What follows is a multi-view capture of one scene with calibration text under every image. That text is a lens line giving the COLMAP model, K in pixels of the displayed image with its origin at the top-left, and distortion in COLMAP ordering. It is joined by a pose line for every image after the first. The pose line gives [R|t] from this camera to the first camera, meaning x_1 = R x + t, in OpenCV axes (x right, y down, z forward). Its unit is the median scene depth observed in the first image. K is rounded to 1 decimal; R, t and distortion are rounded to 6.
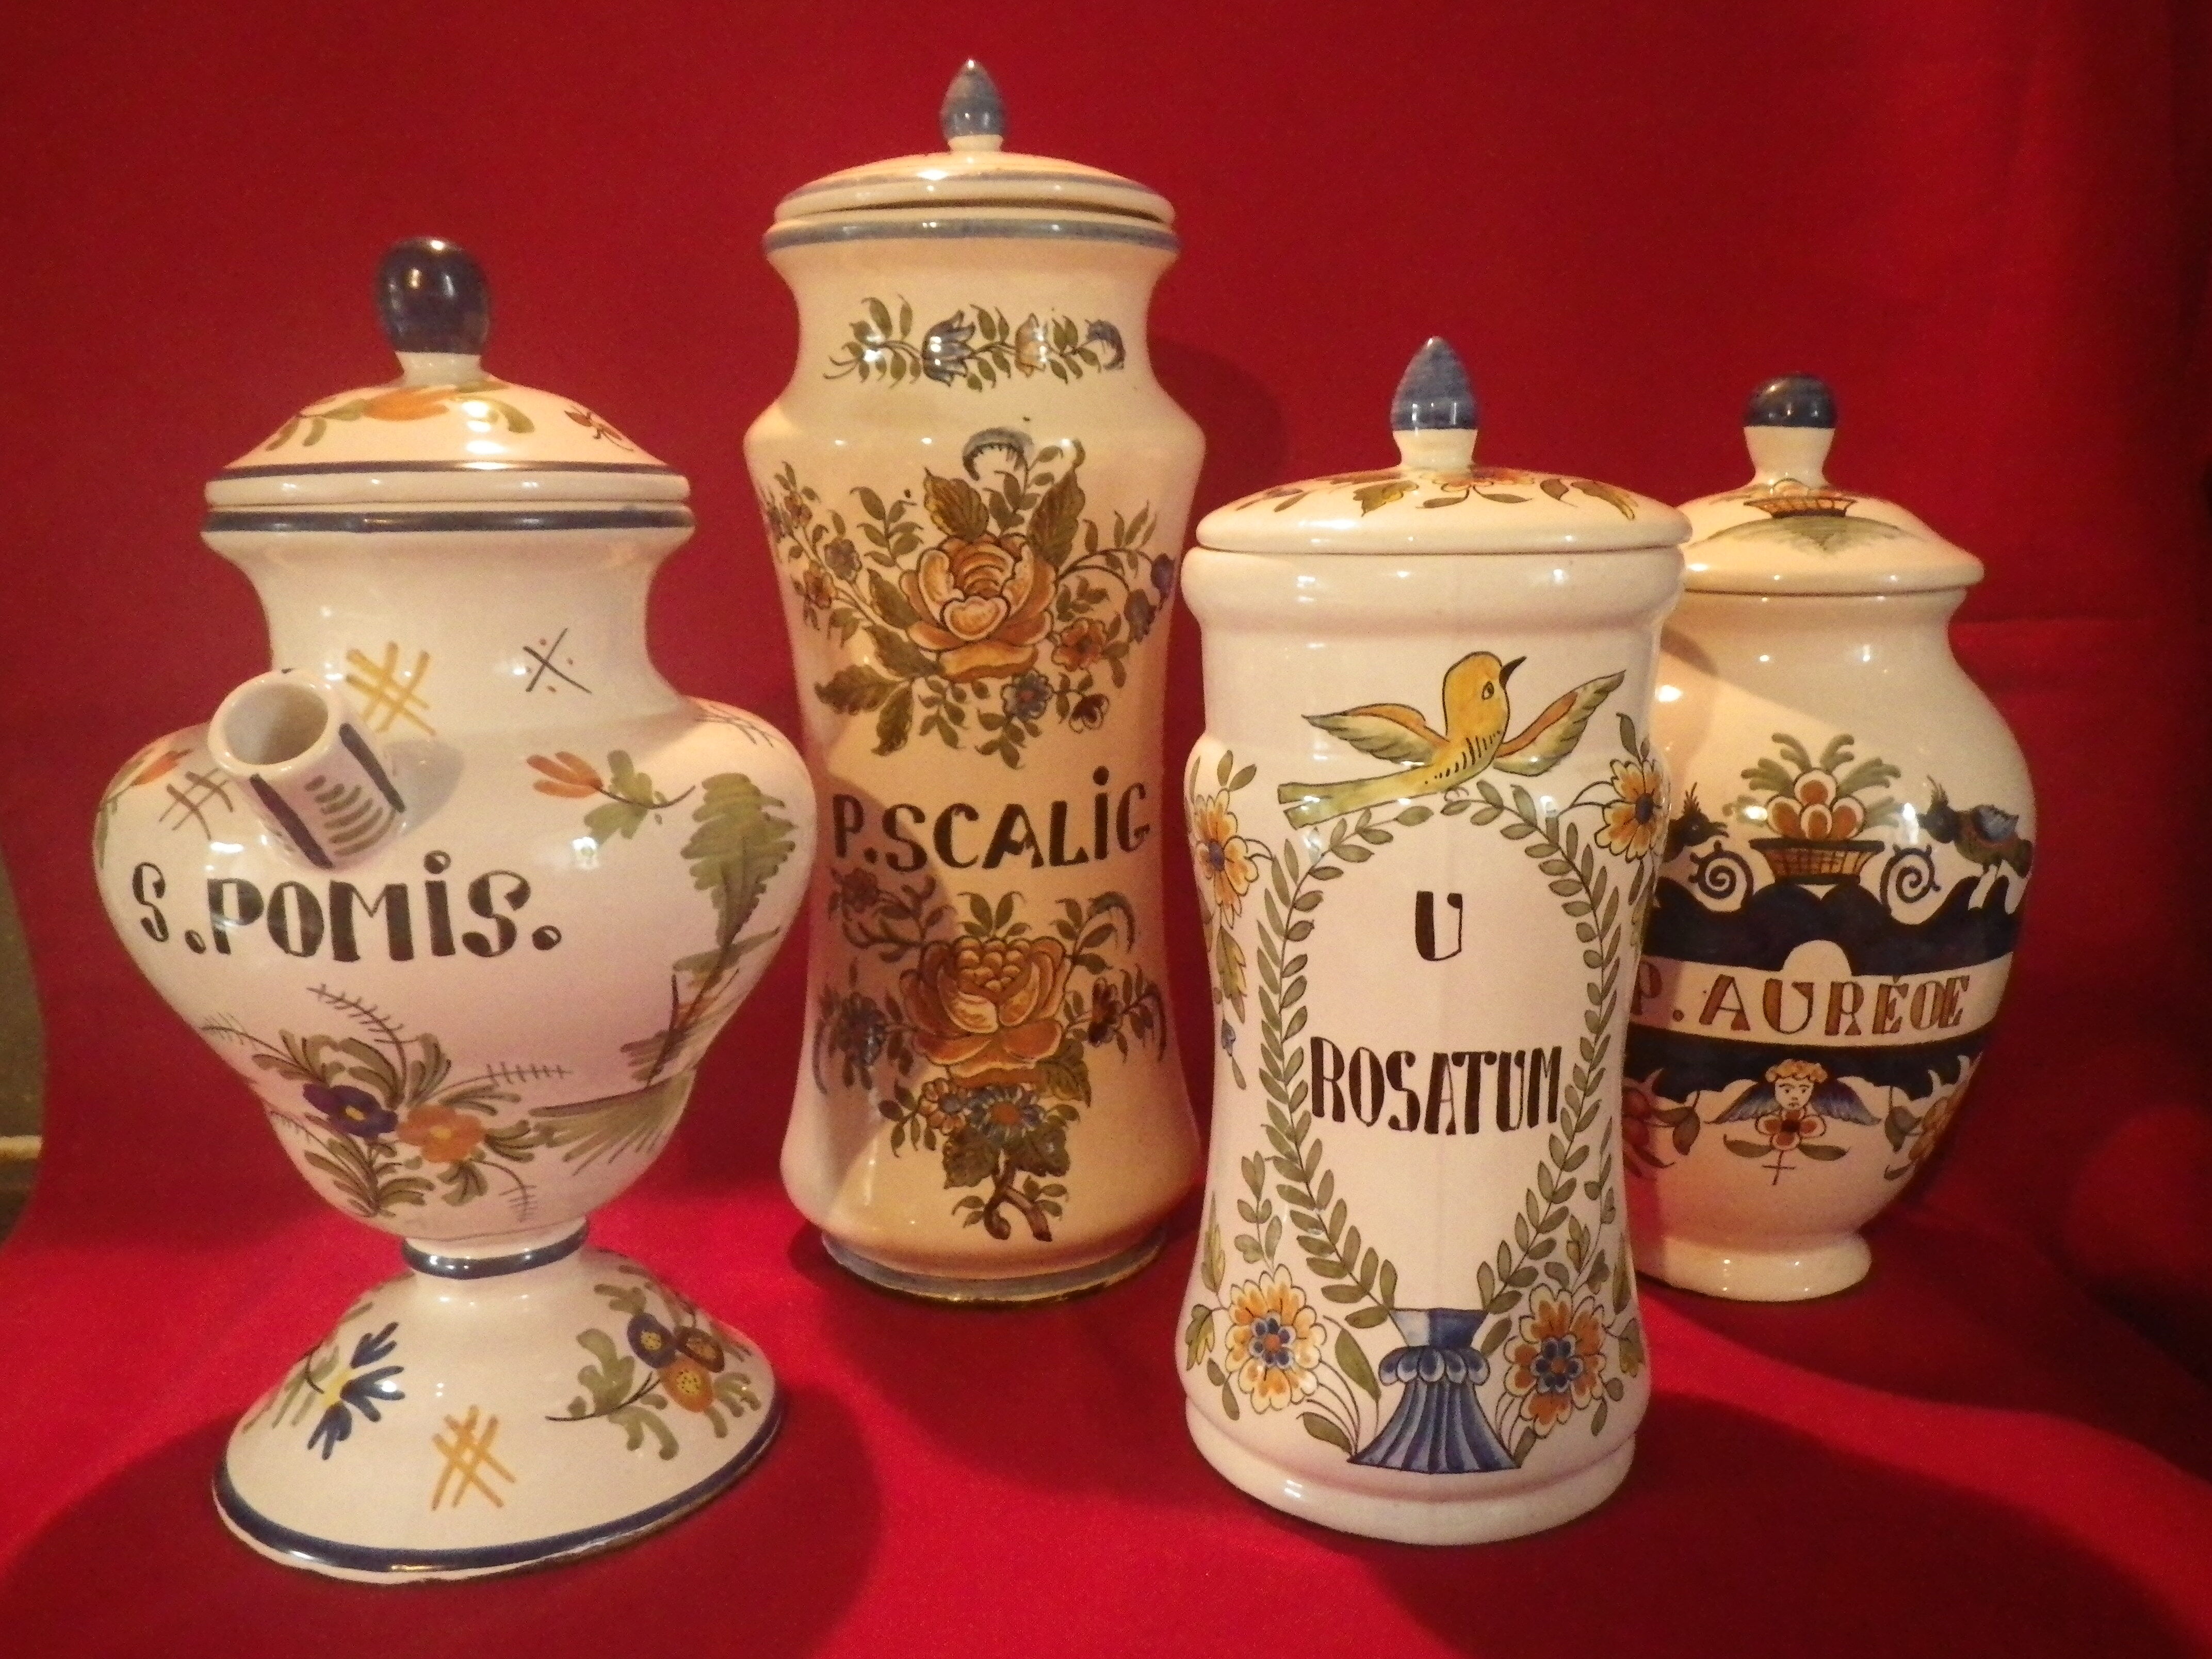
lens RADIAL K [[1869.5, 0, 1107.2], [0, 1869.5, 862.6], [0, 0, 1]] dist [0.016088, -0.000883]
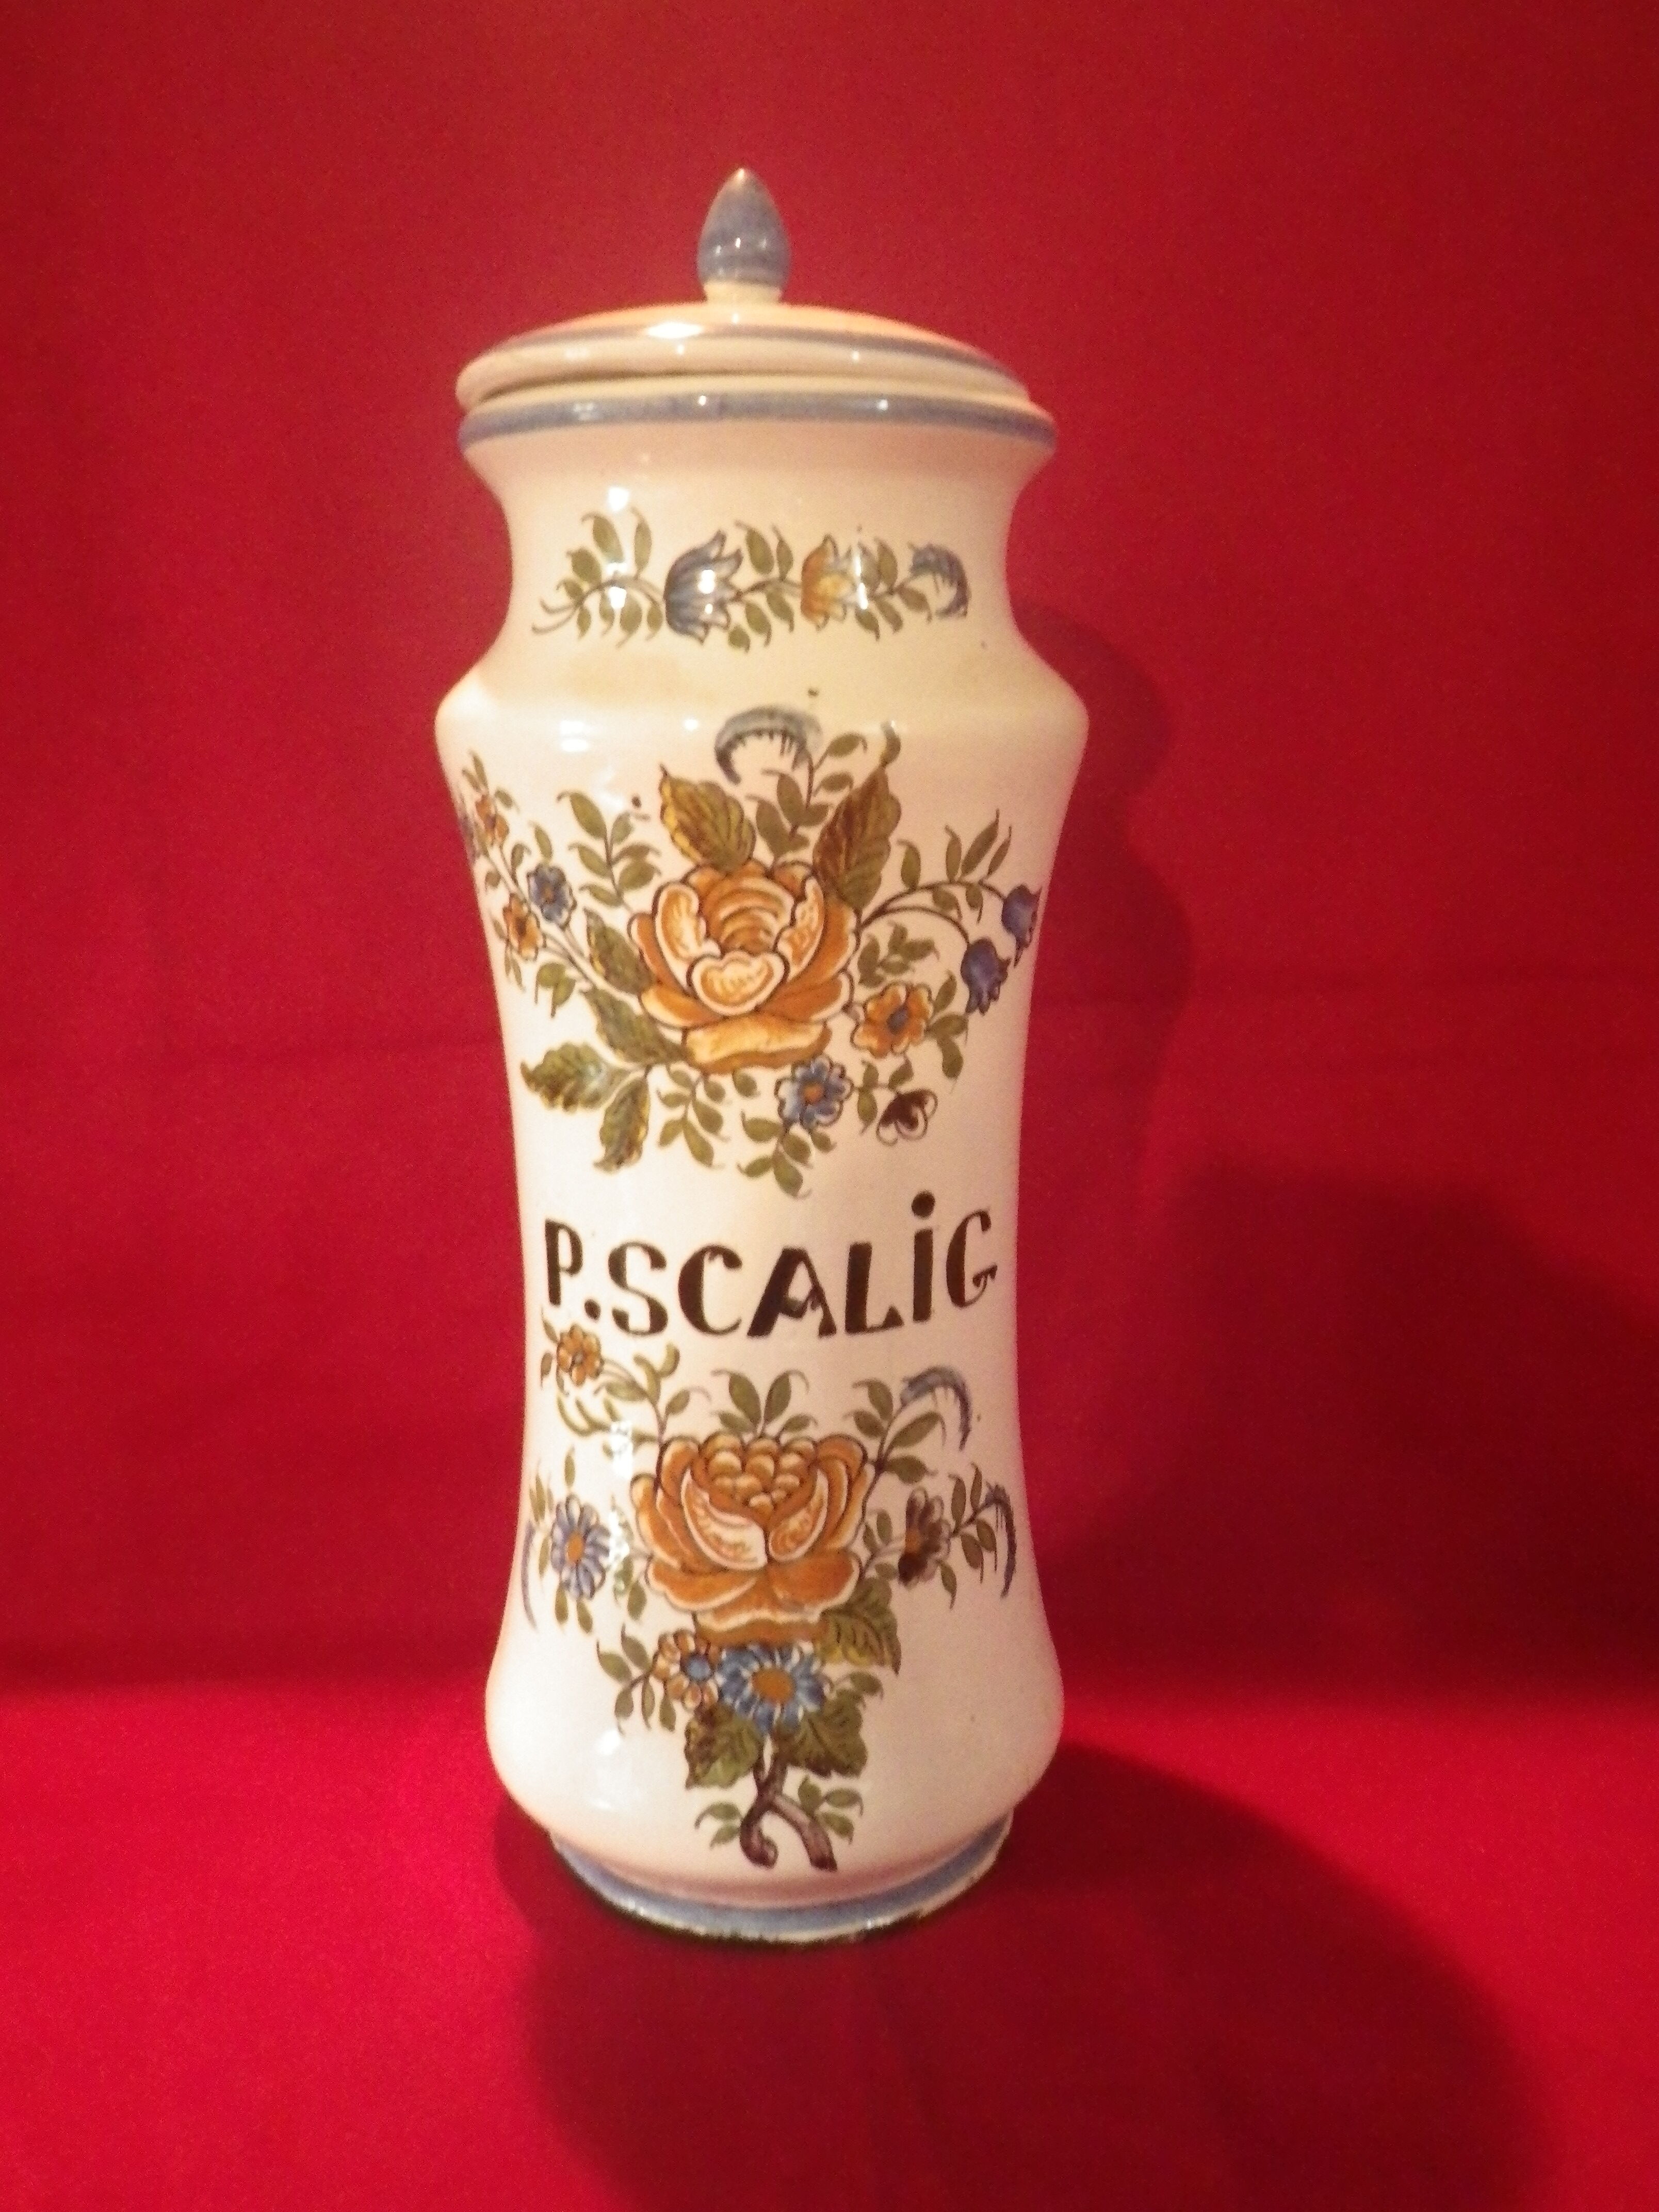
lens RADIAL K [[1869.5, 0, 827.3], [0, 1869.5, 1100.6], [0, 0, 1]] dist [0.016088, -0.000883]
pose [[0.994193, 0.024224, -0.104848, 0.035248], [-0.023919, 0.999705, 0.004171, -0.092829], [0.104918, -0.001639, 0.994480, 0.330322]]
